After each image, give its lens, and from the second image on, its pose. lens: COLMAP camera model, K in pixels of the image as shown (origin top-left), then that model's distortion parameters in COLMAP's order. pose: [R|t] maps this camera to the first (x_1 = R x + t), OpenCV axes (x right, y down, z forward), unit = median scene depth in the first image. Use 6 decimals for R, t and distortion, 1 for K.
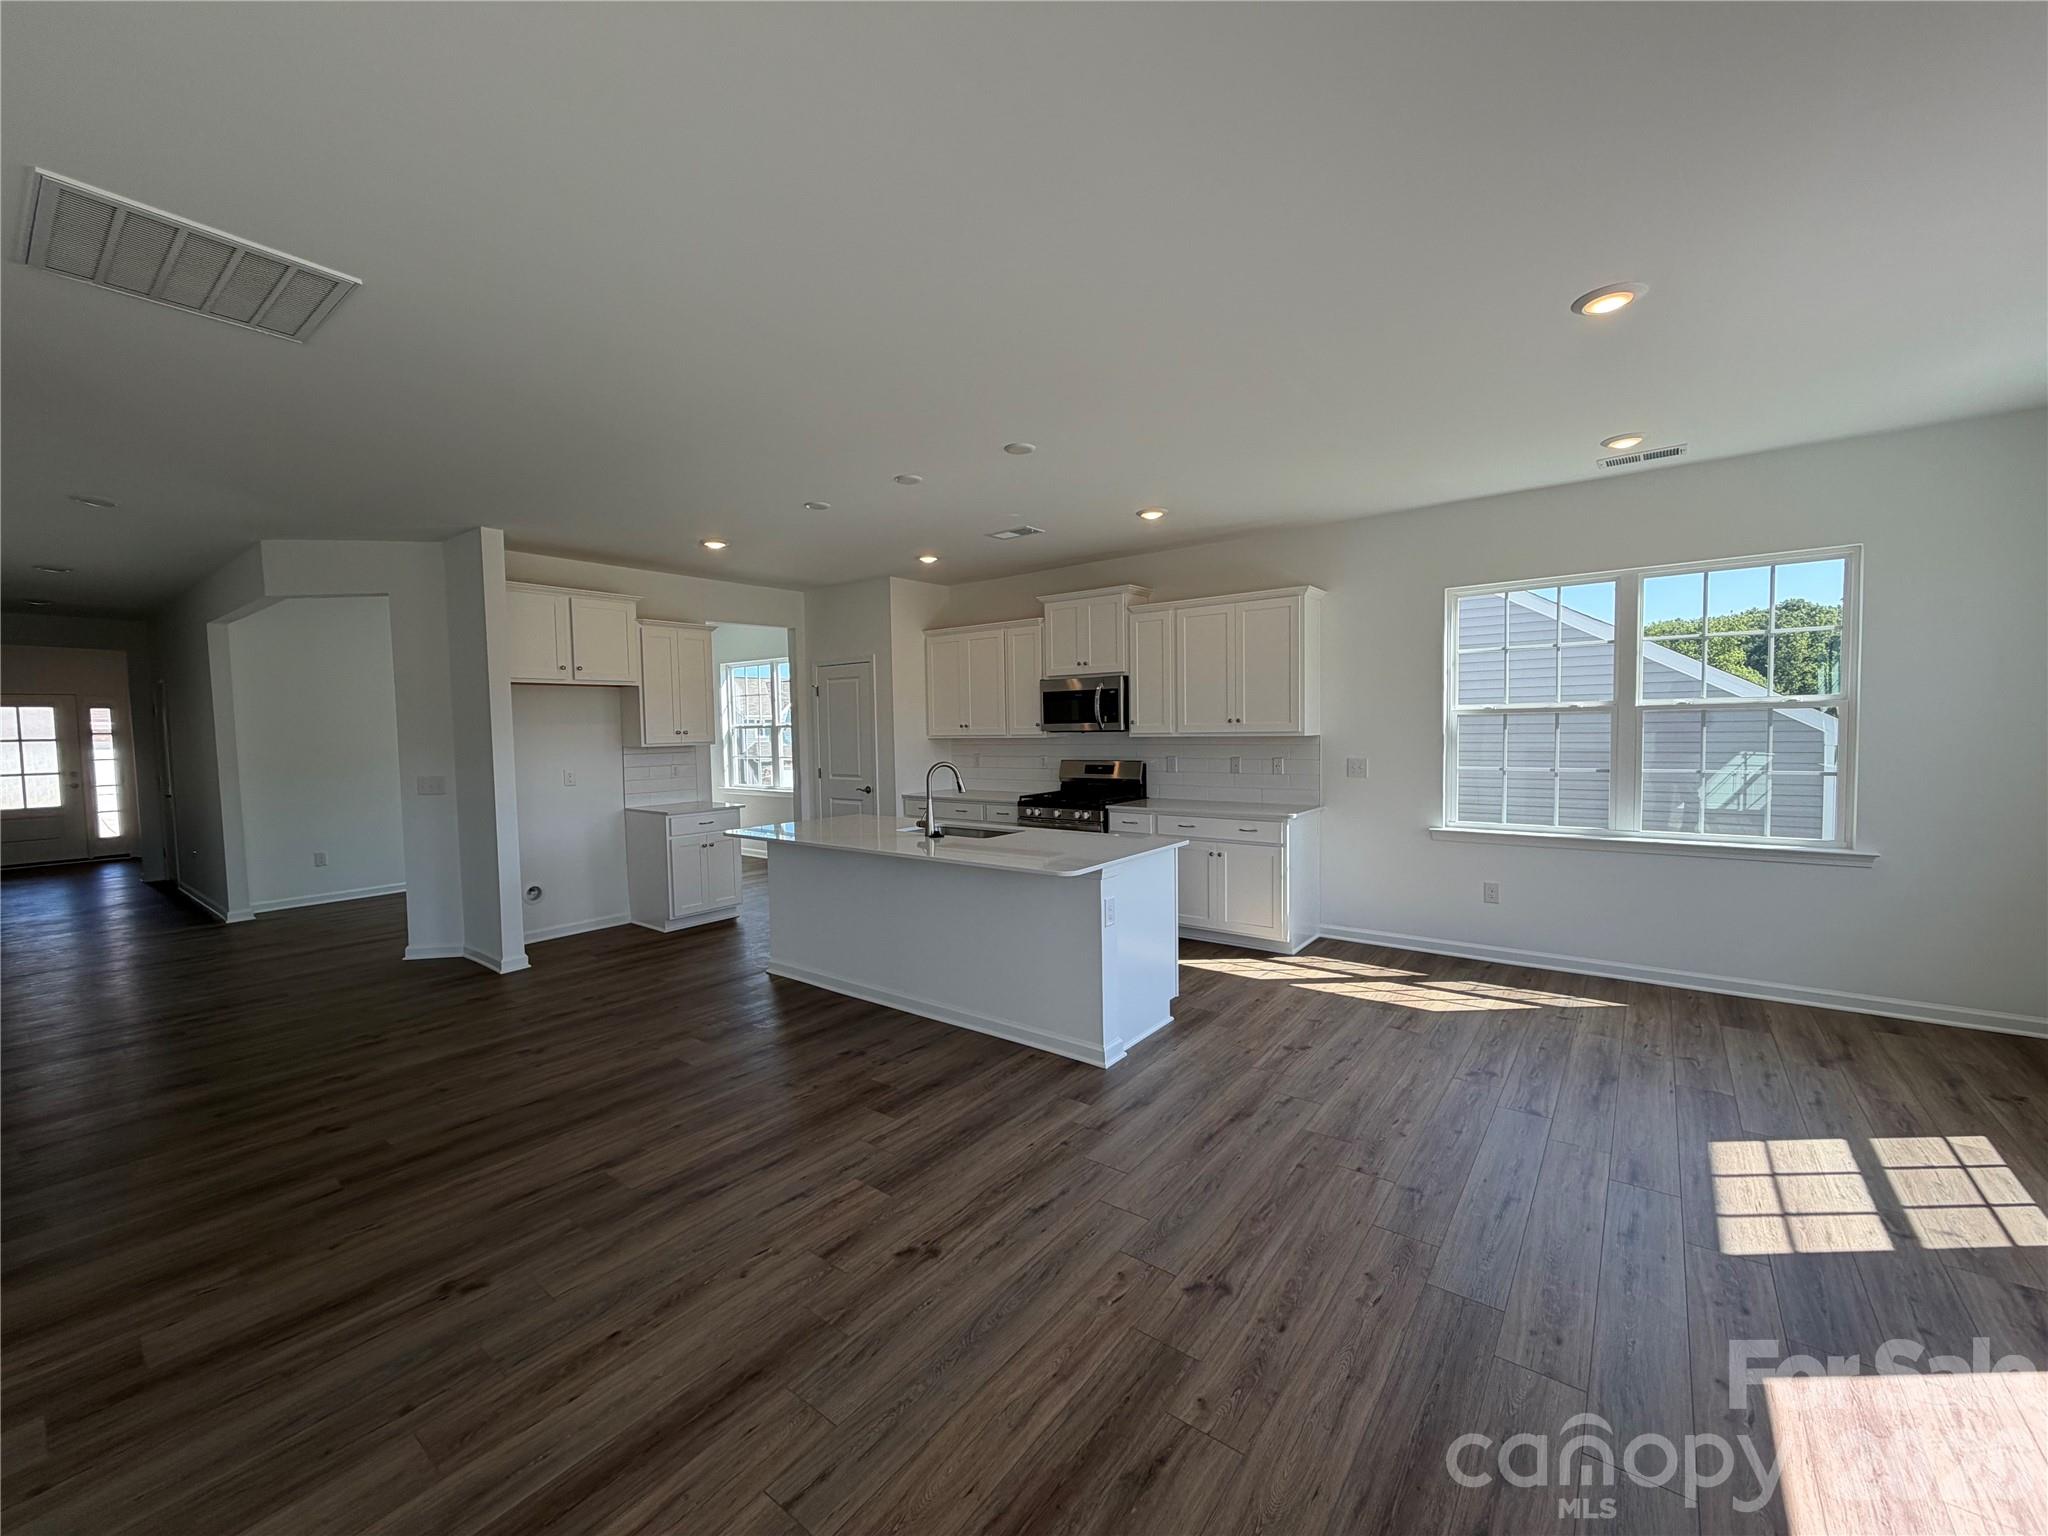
lens RADIAL K [[819.9, 0, 1024.0], [0, 819.9, 768.0], [0, 0, 1]] dist [-0.001837, 0.000040]
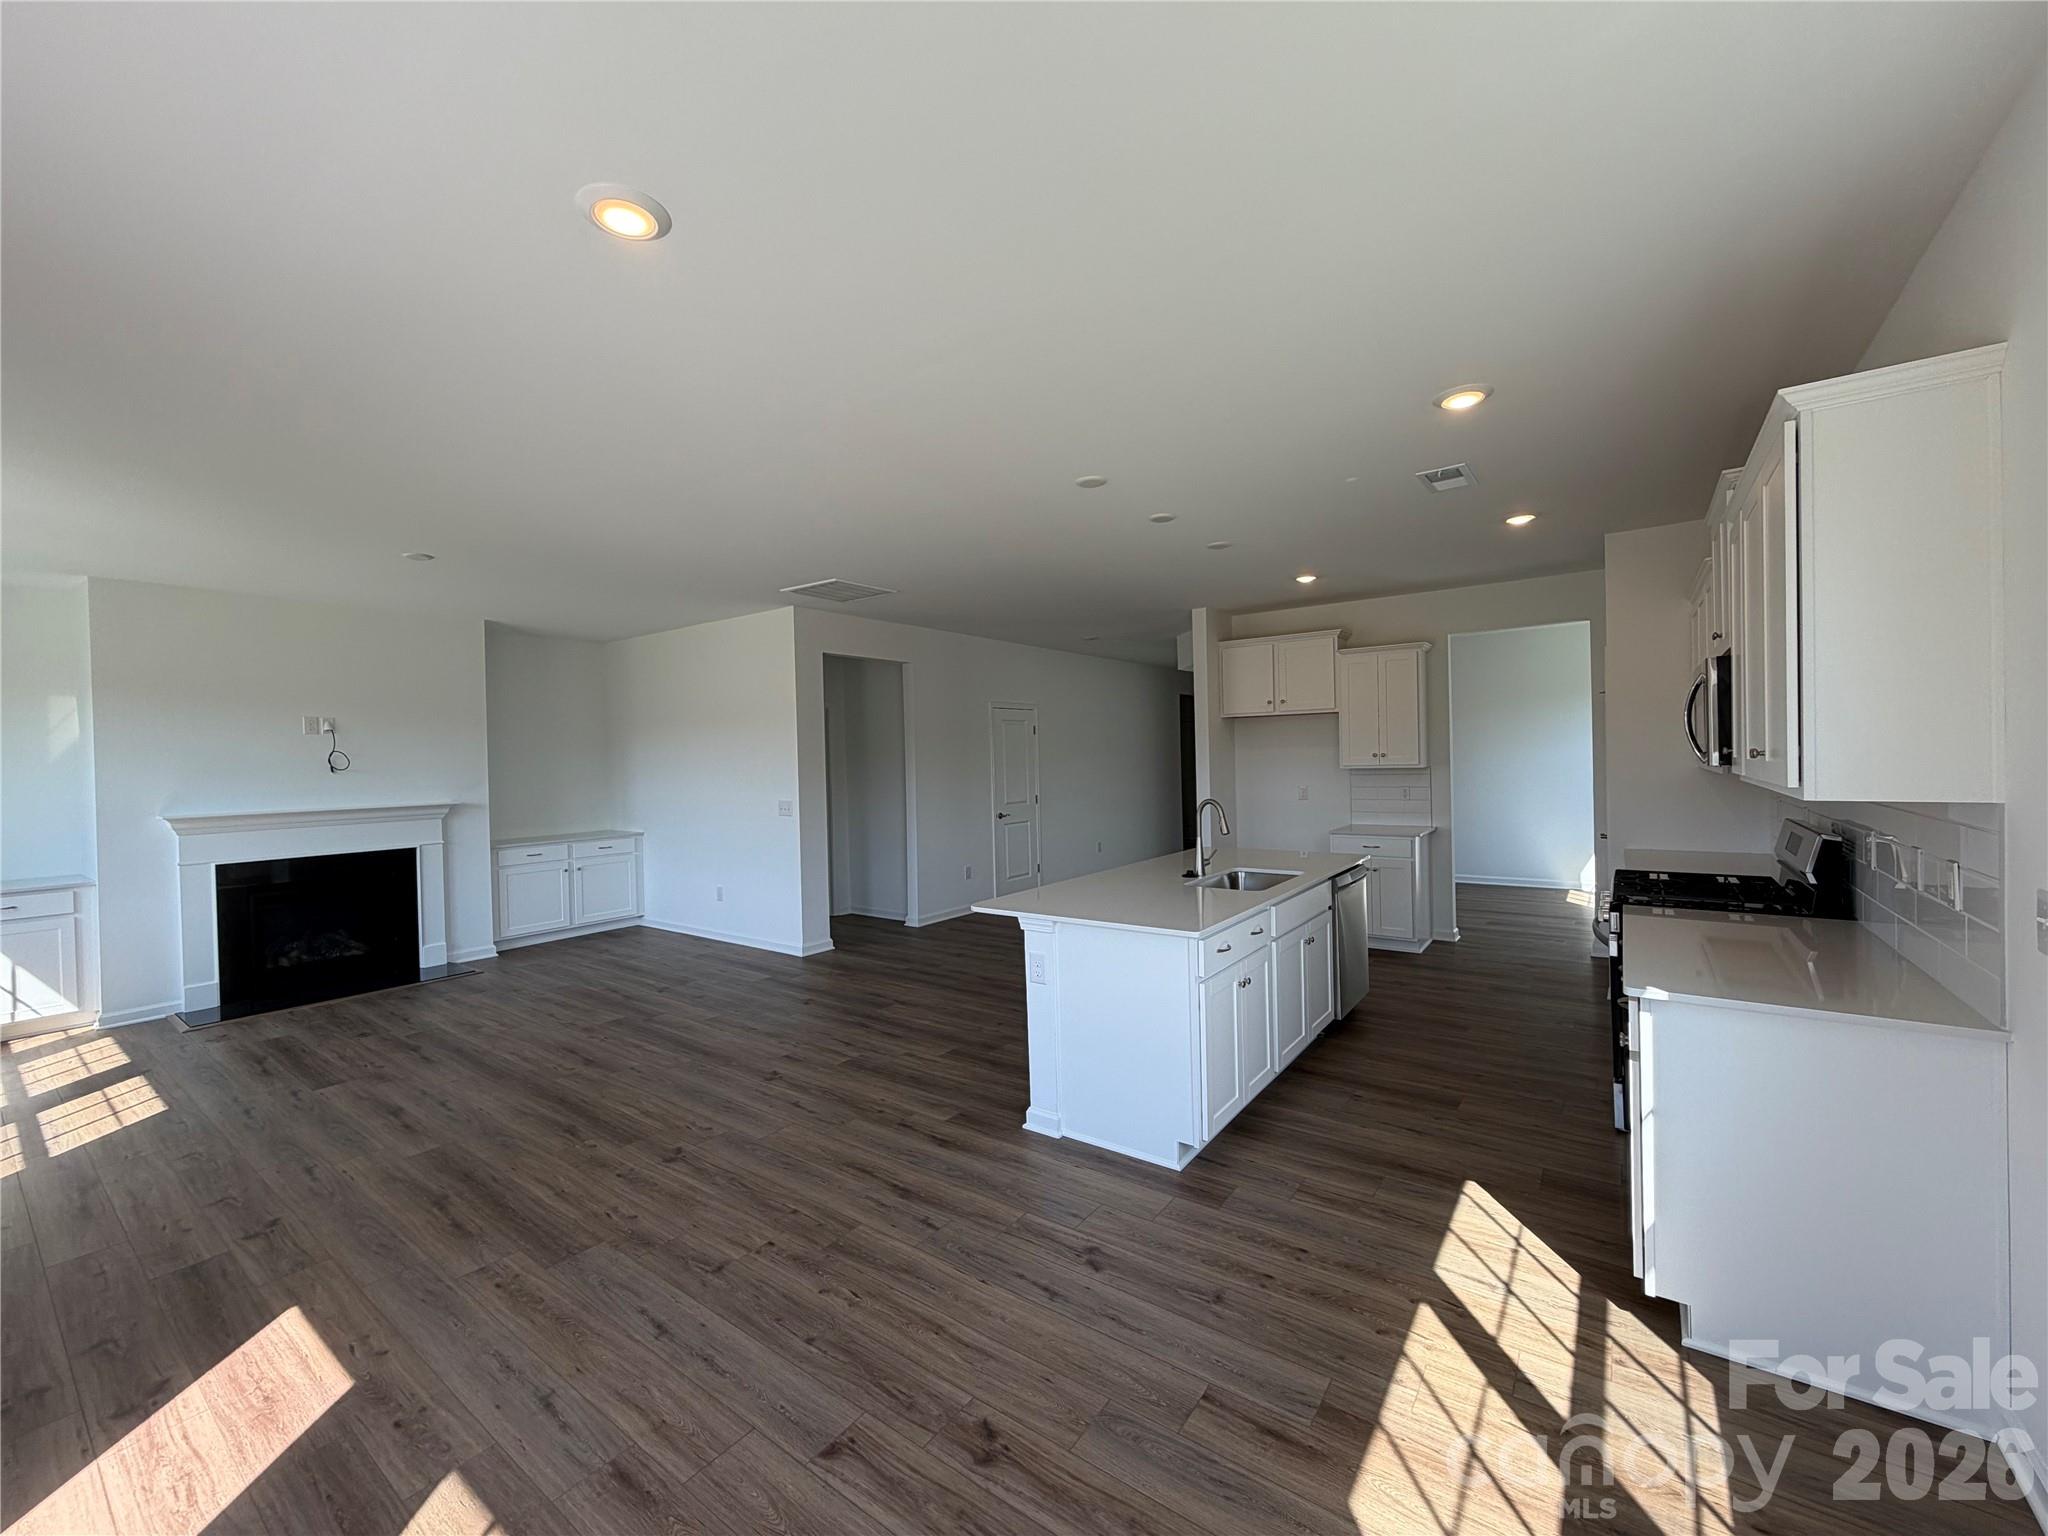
lens RADIAL K [[819.9, 0, 1024.0], [0, 819.9, 768.0], [0, 0, 1]] dist [-0.001837, 0.000040]
pose [[0.022629, 0.032507, -0.999215, 1.288987], [-0.028299, 0.999092, 0.031862, -0.104809], [0.999343, 0.027556, 0.023528, 1.190254]]
